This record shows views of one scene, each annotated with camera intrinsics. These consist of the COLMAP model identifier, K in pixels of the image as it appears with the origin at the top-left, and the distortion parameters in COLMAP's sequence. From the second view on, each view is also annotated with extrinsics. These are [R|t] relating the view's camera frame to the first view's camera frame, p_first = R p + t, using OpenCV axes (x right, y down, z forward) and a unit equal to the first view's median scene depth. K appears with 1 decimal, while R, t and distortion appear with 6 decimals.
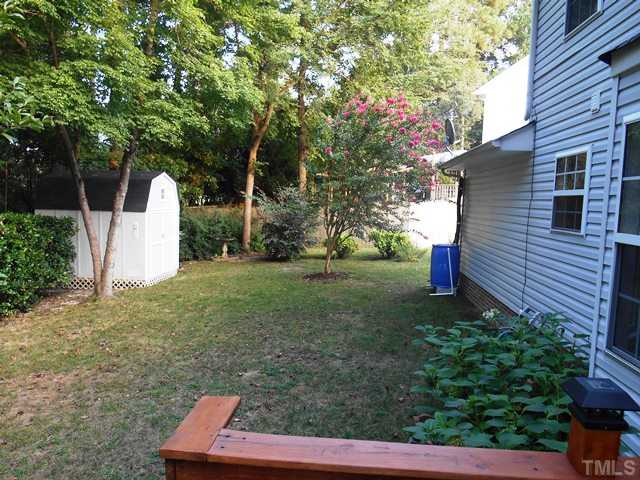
lens RADIAL K [[509.7, 0, 320.0], [0, 509.7, 236.9], [0, 0, 1]] dist [-0.014534, 0.000479]
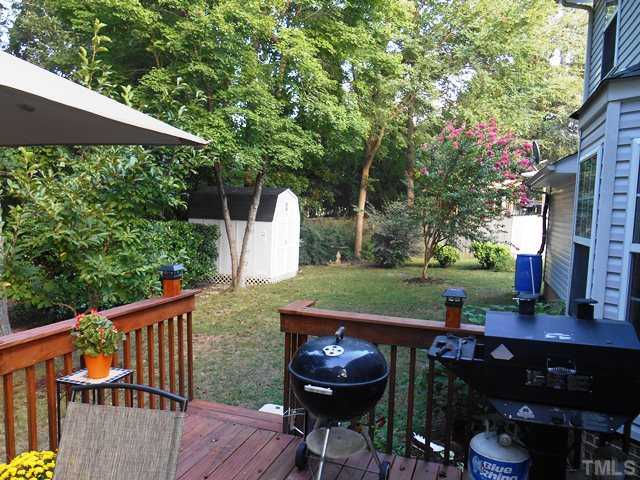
lens RADIAL K [[509.7, 0, 320.0], [0, 509.7, 236.9], [0, 0, 1]] dist [-0.014534, 0.000479]
pose [[0.972370, 0.020174, -0.232573, 0.053476], [-0.026190, 0.999397, -0.022809, 0.012747], [0.231972, 0.028270, 0.972312, -0.162689]]
